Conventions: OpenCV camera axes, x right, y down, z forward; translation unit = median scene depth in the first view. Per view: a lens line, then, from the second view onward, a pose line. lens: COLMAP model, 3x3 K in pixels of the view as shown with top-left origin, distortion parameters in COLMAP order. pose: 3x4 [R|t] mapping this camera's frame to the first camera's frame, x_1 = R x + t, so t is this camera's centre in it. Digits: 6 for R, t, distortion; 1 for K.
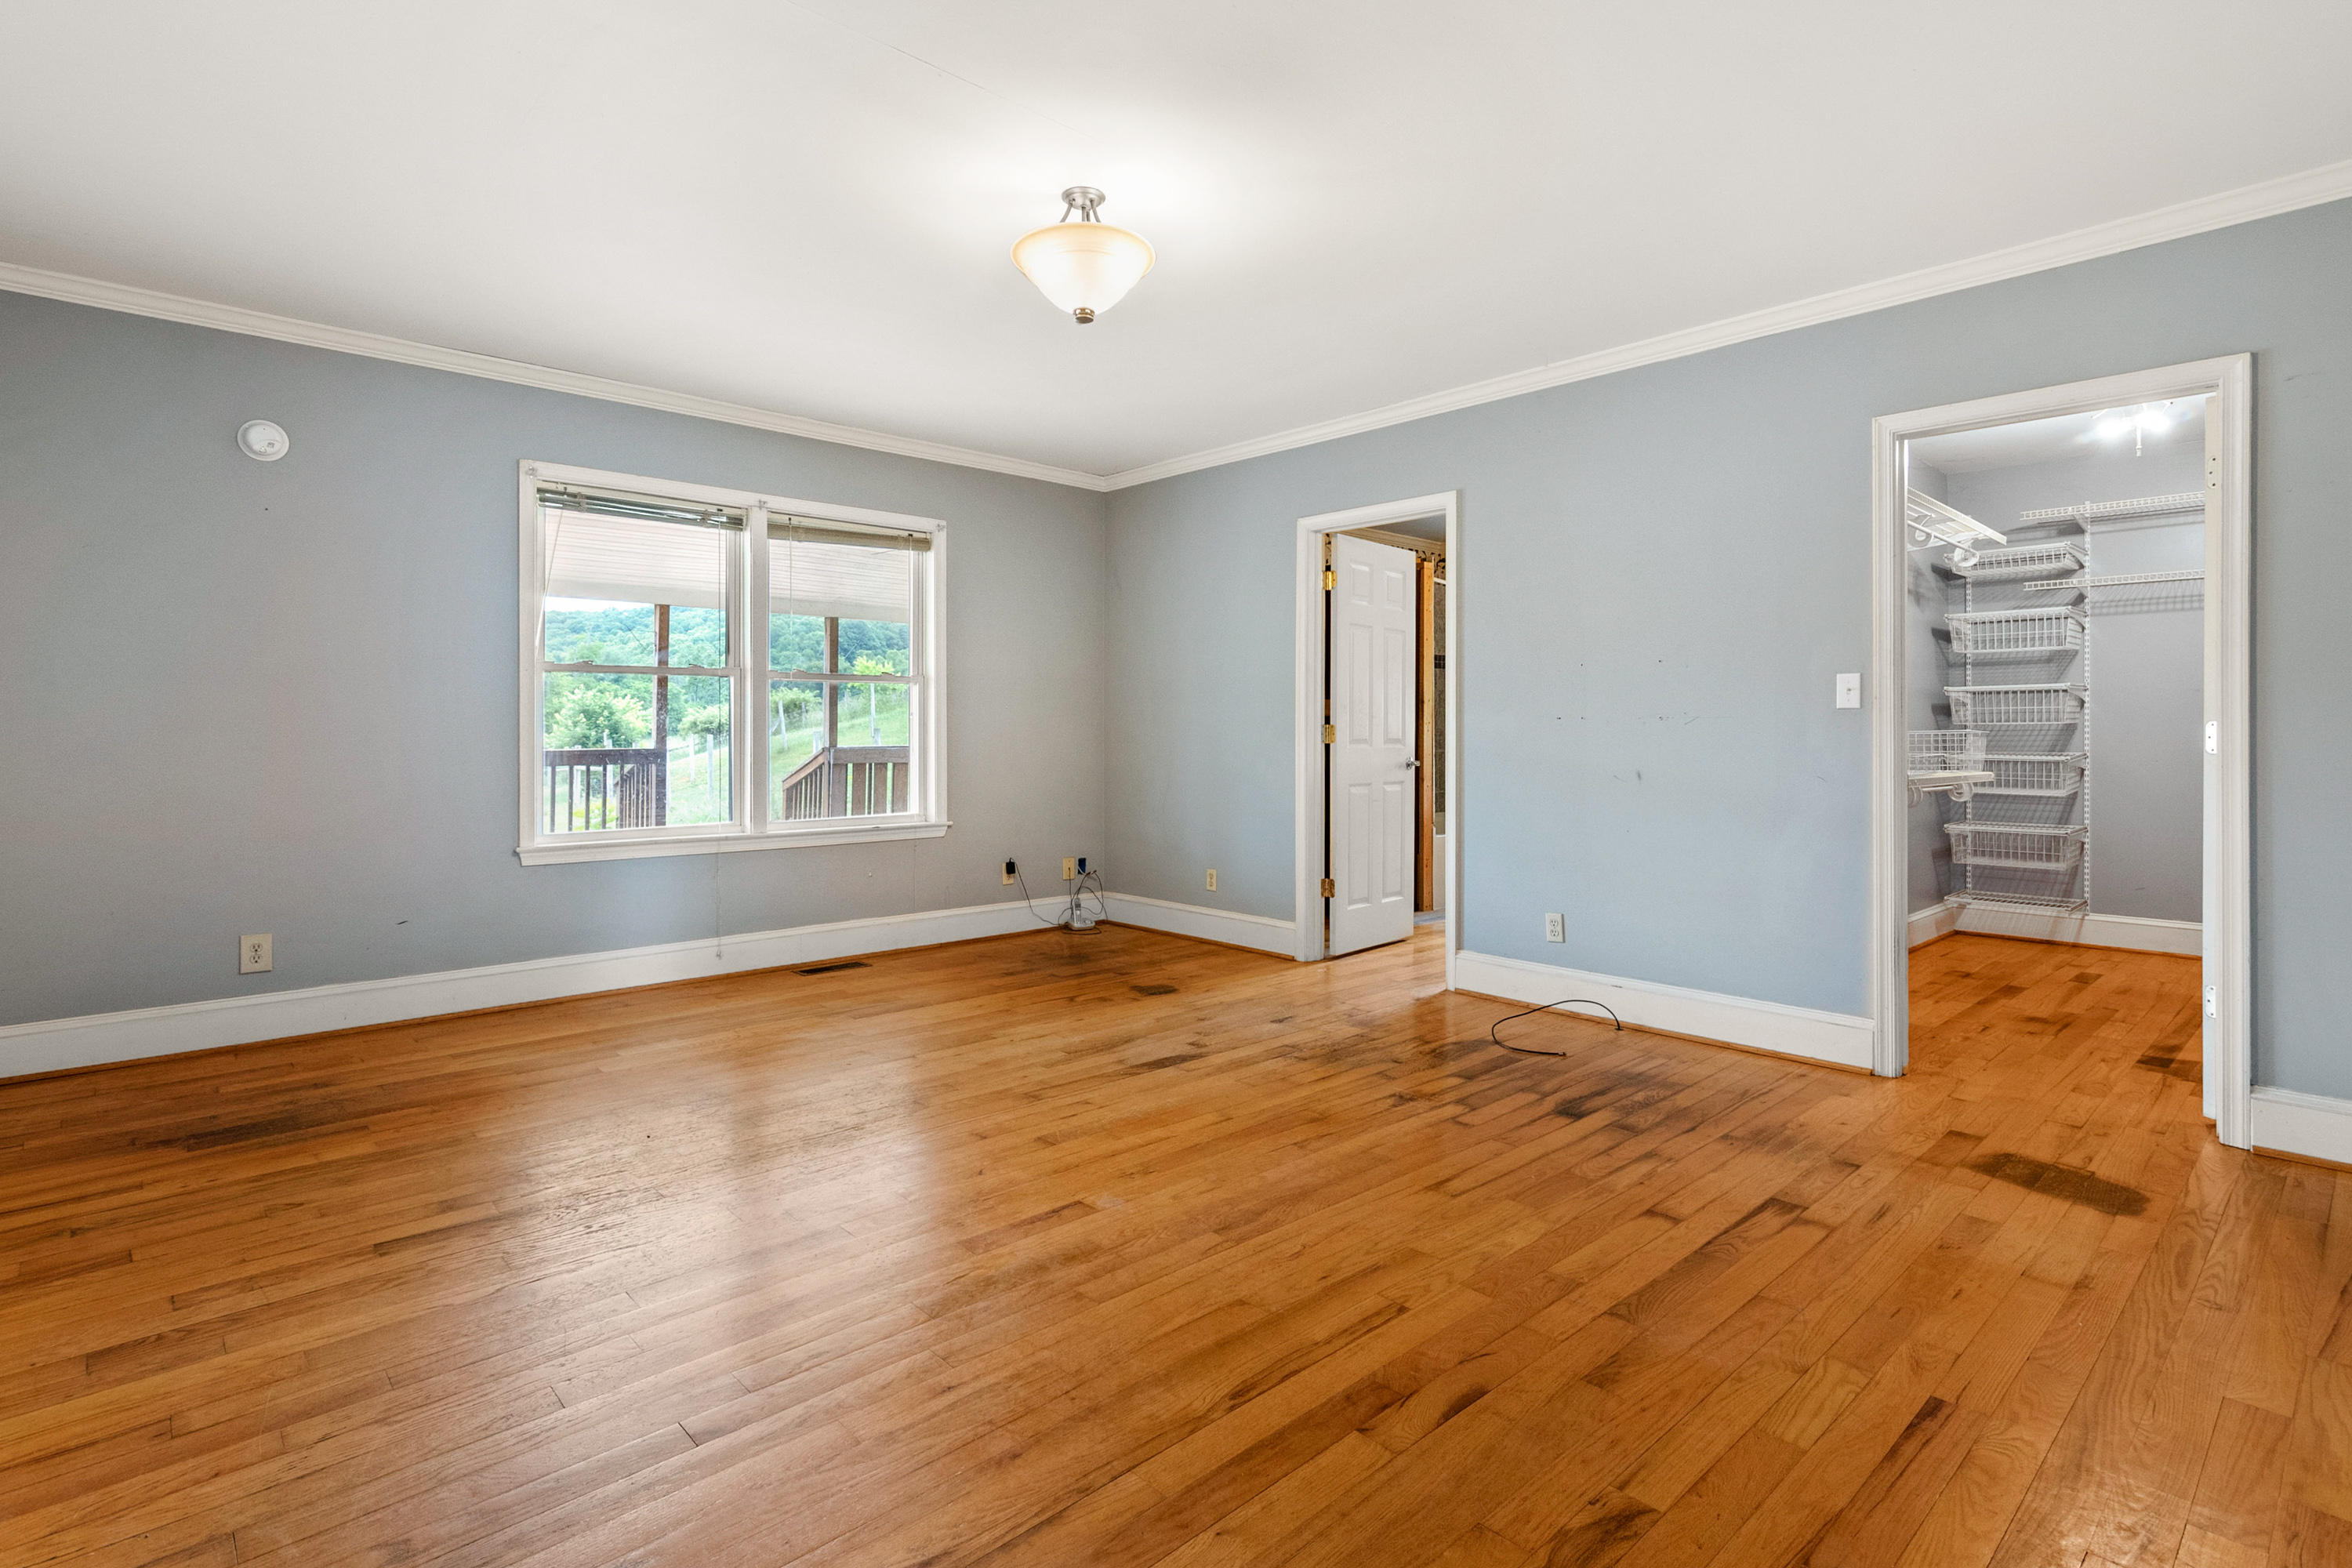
lens RADIAL K [[1140.4, 0, 1169.3], [0, 1140.4, 737.0], [0, 0, 1]] dist [-0.000710, 0.003348]
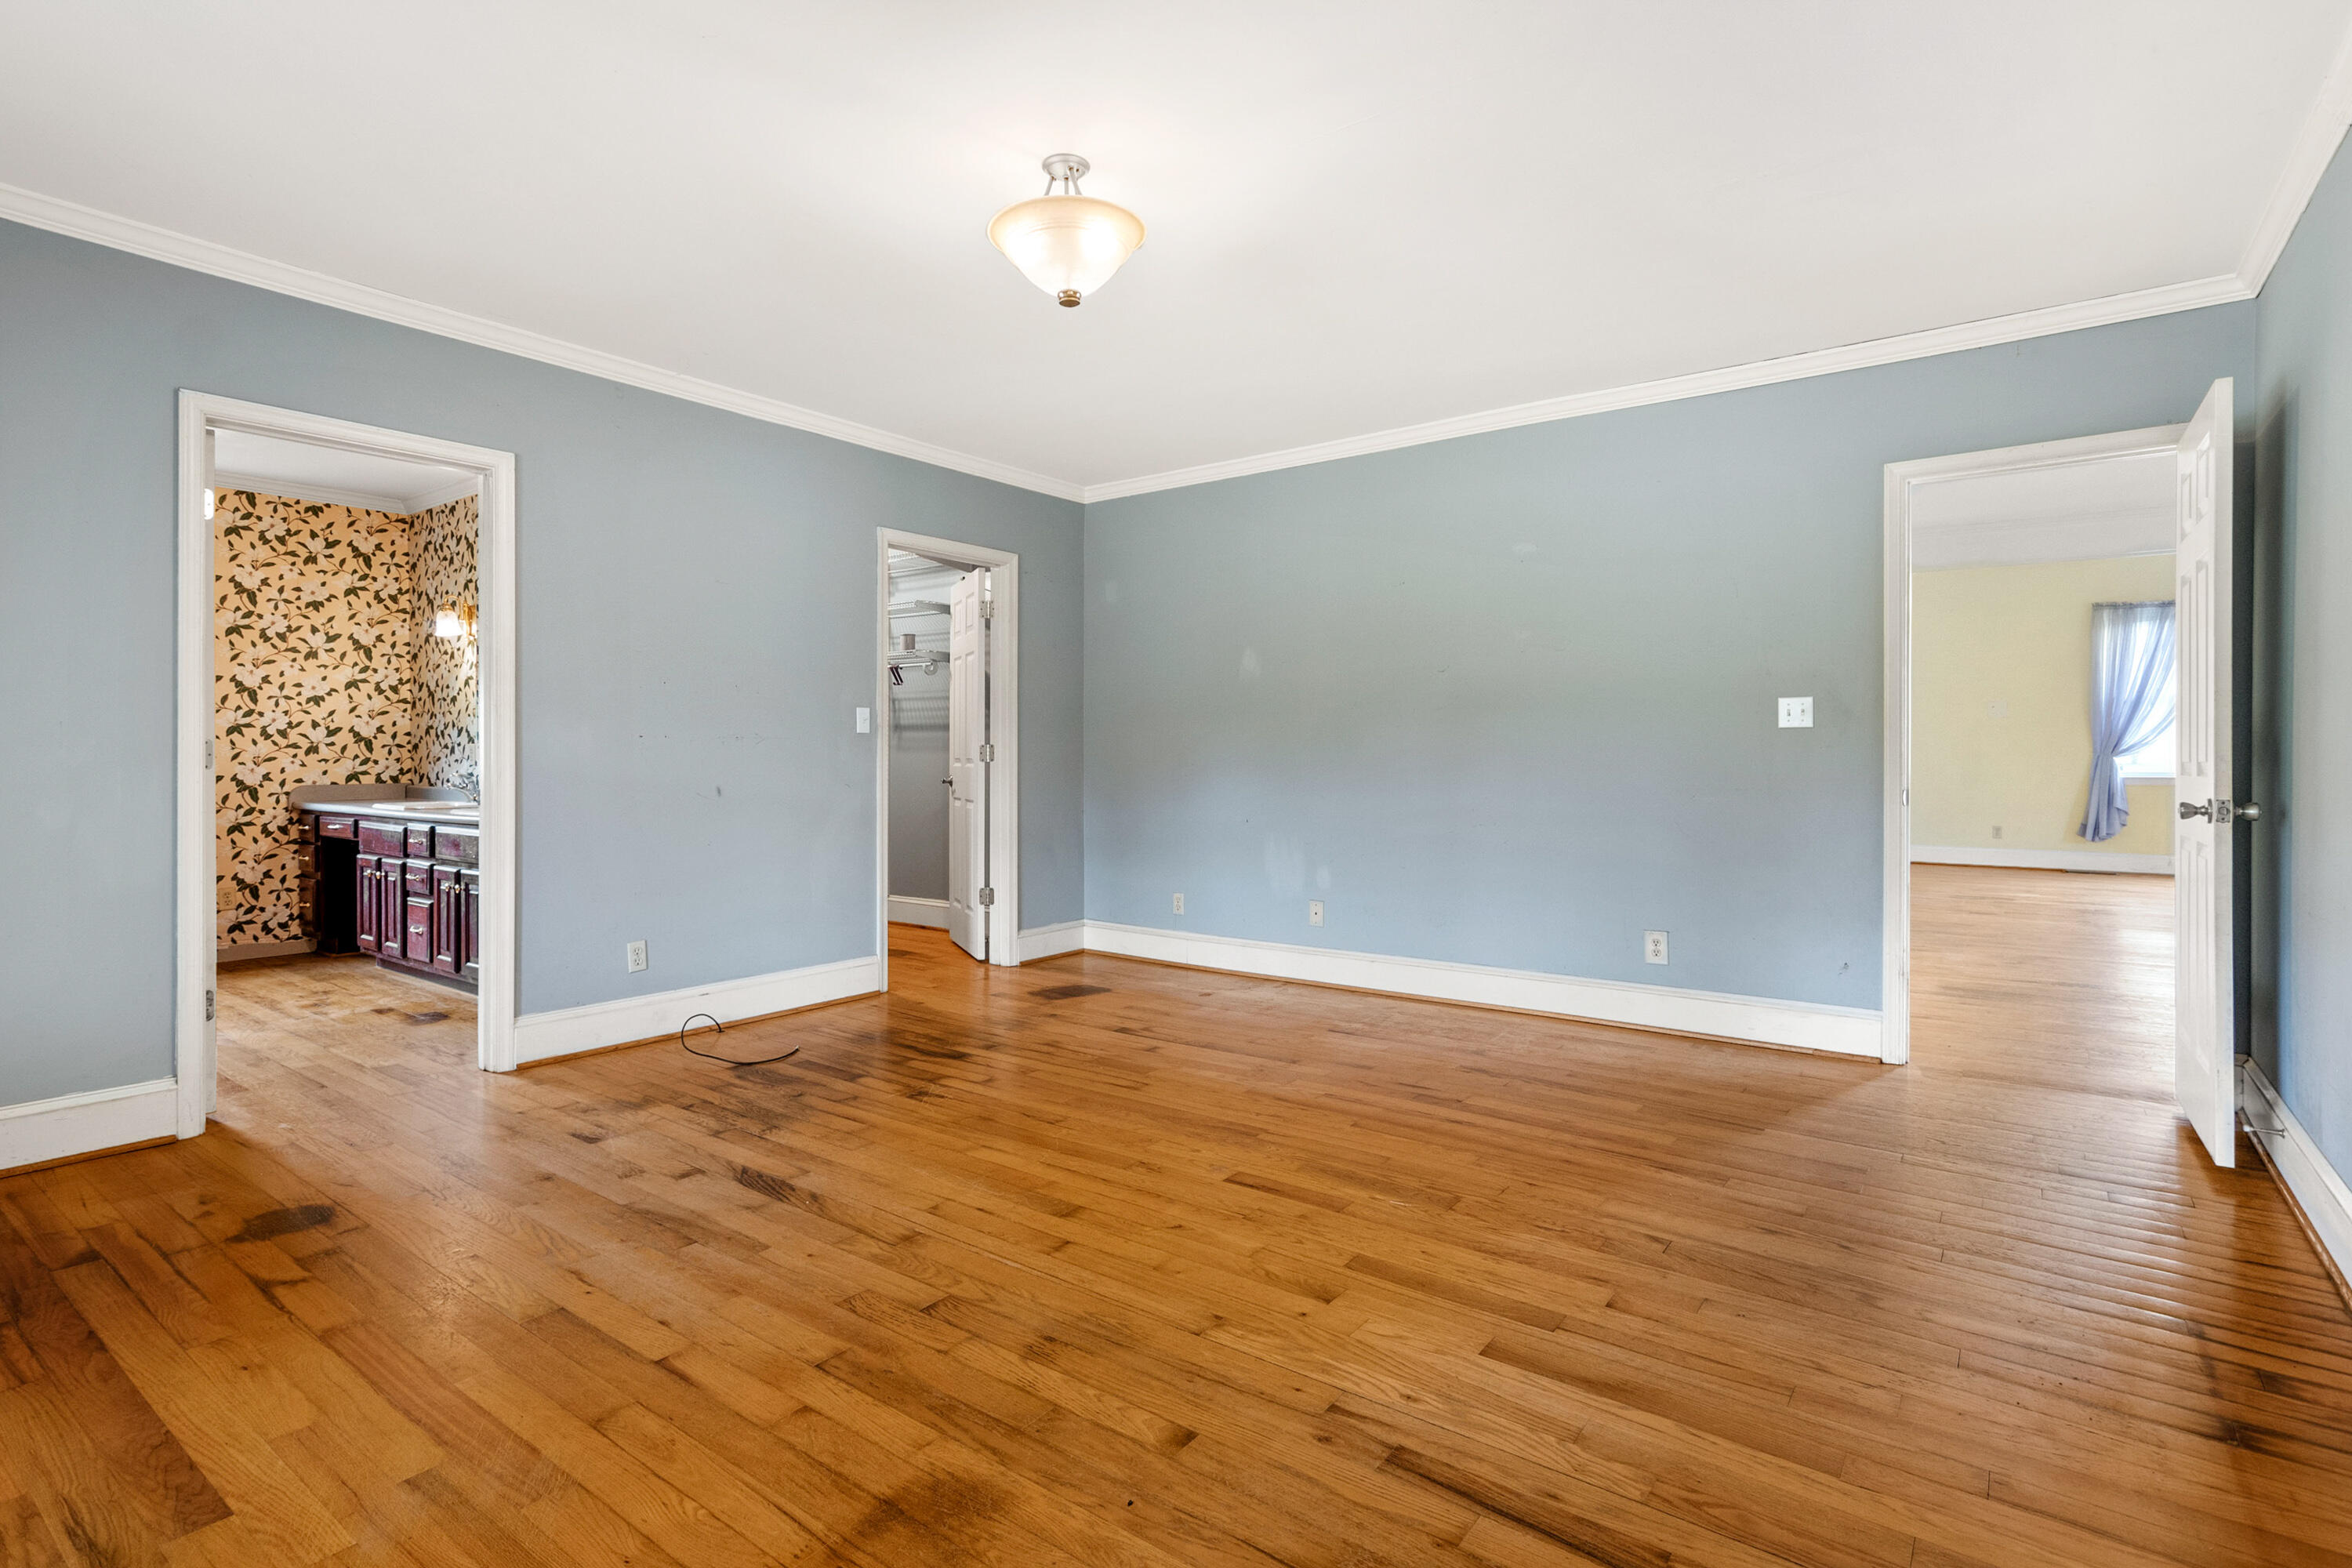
lens RADIAL K [[1140.4, 0, 1163.1], [0, 1140.4, 747.9], [0, 0, 1]] dist [-0.000710, 0.003348]
pose [[-0.172055, 0.001606, 0.985086, -0.670301], [0.005849, 0.999983, -0.000609, -0.003401], [-0.985070, 0.005657, -0.172062, 0.727942]]
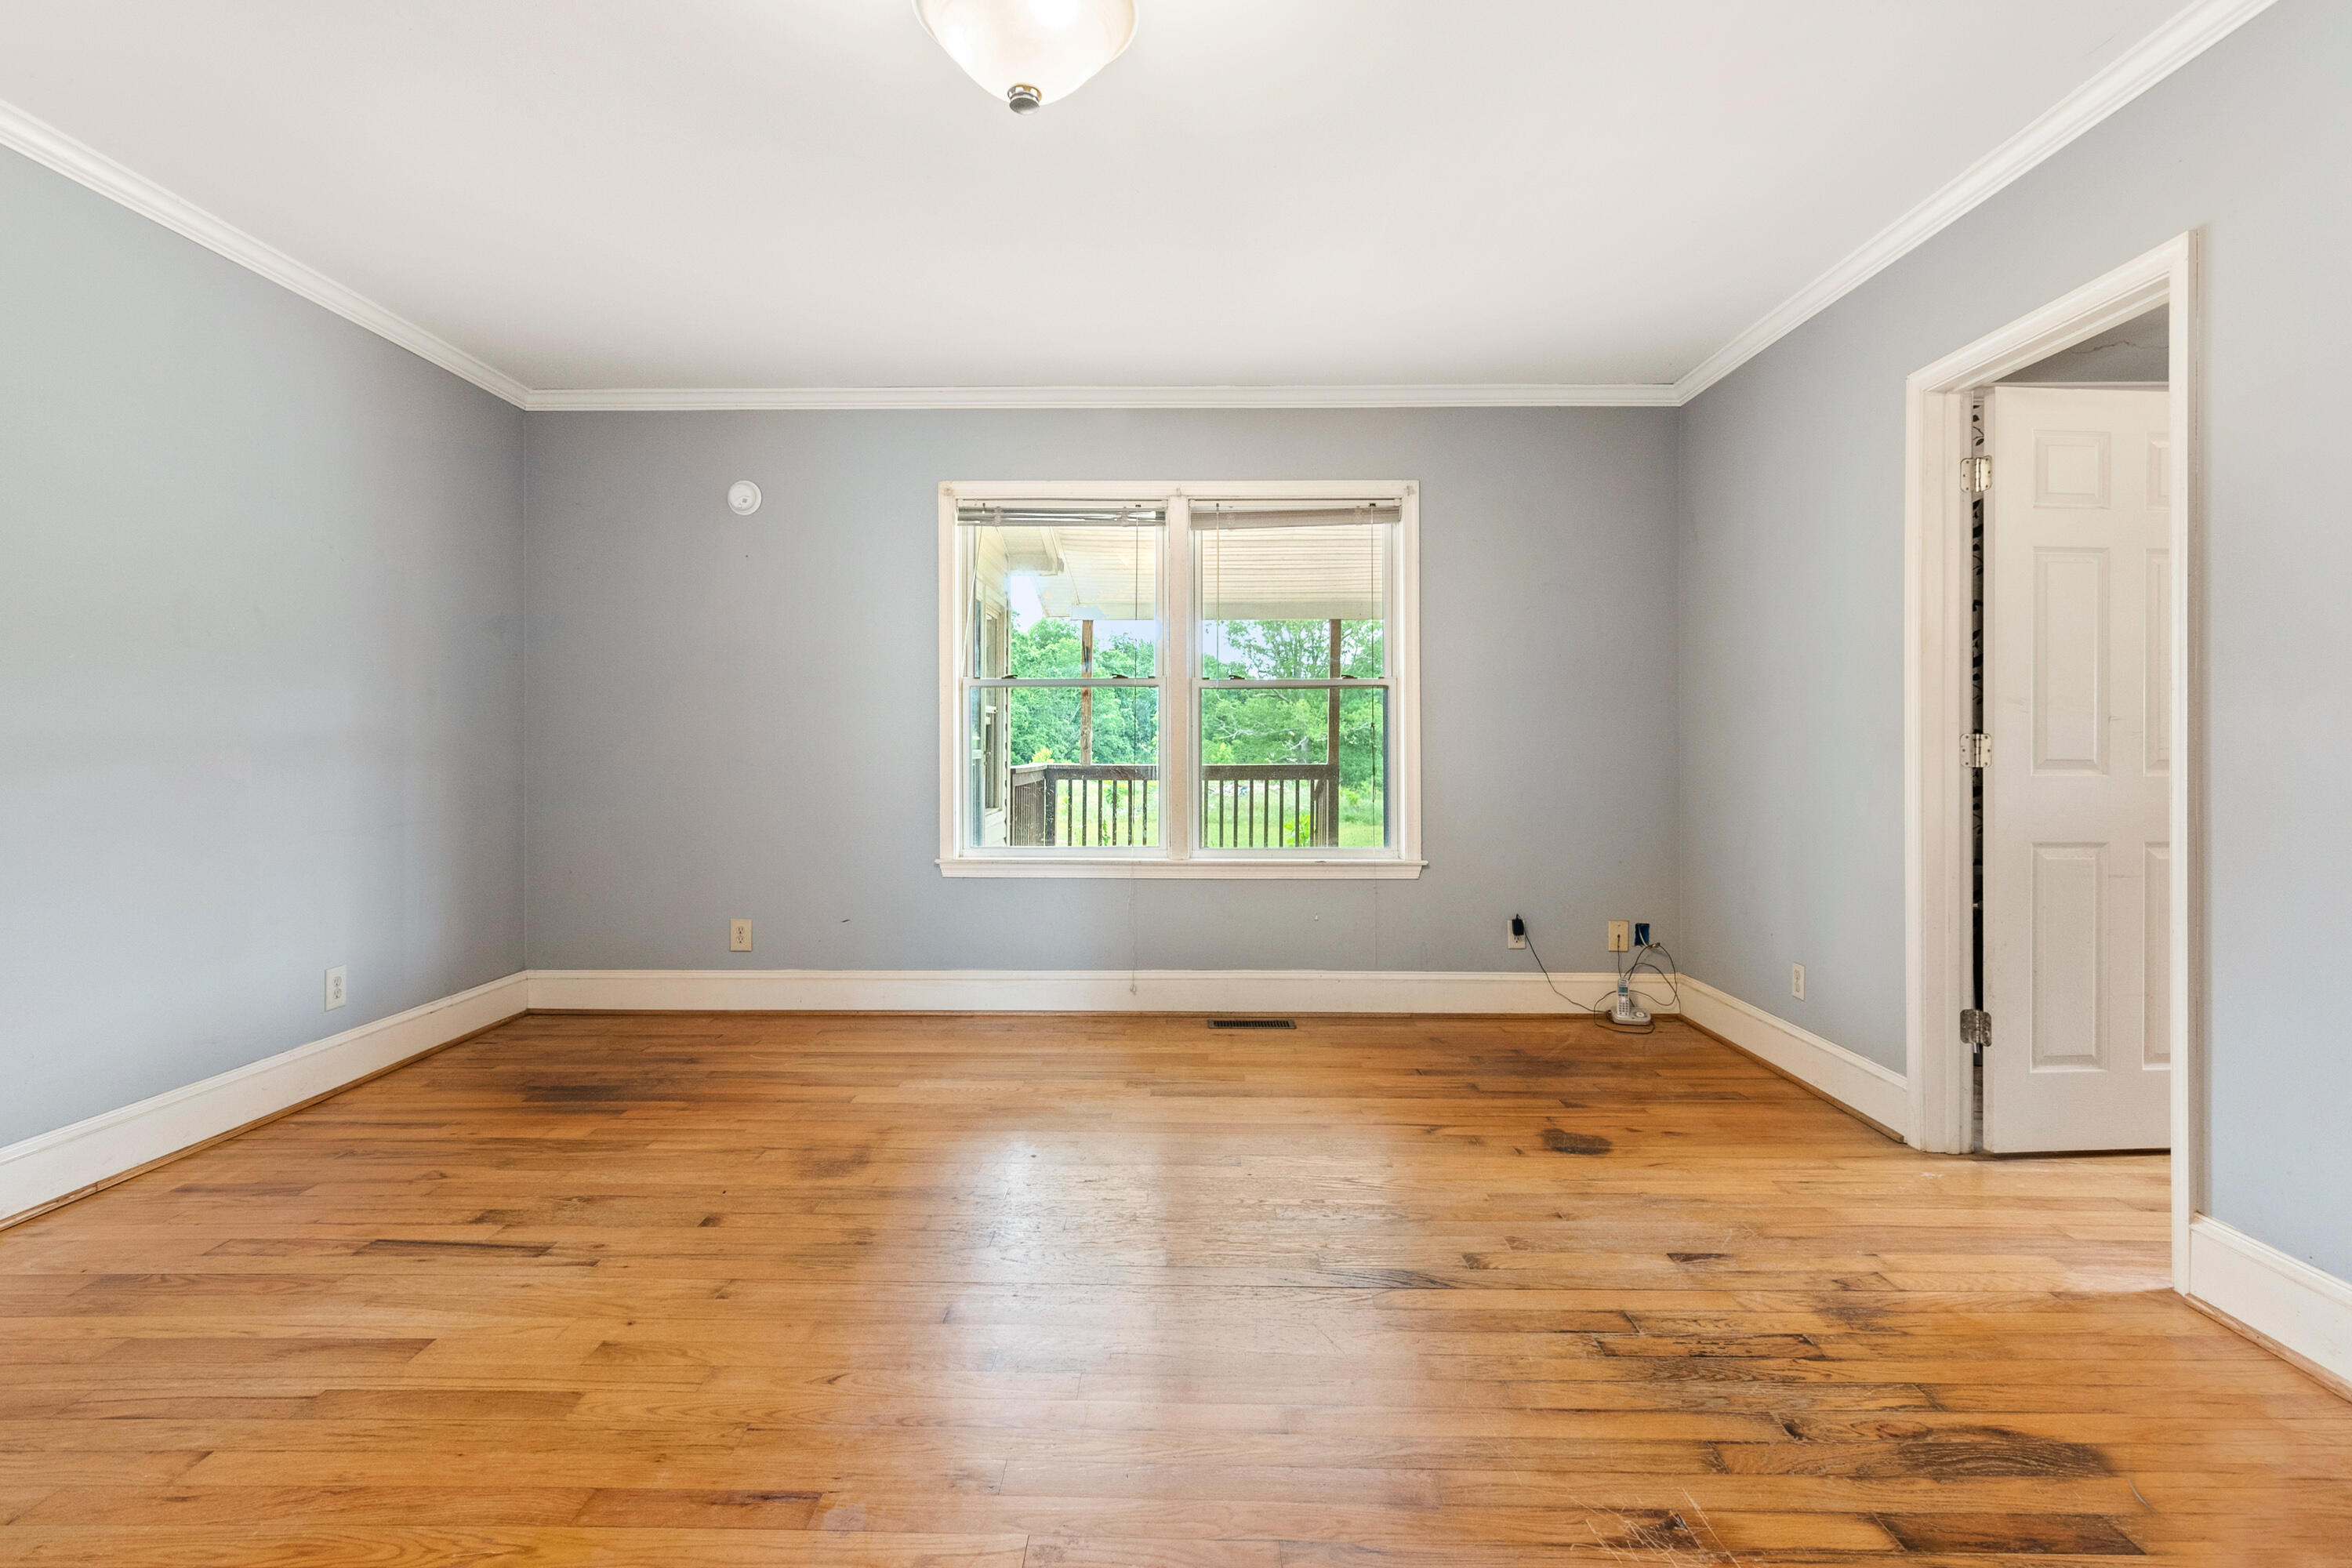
lens RADIAL K [[1140.4, 0, 1173.1], [0, 1140.4, 744.7], [0, 0, 1]] dist [-0.000710, 0.003348]
pose [[0.725491, -0.002077, -0.688229, 0.289138], [-0.003453, 0.999972, -0.006657, -0.000186], [0.688223, 0.007206, 0.725463, 0.396247]]
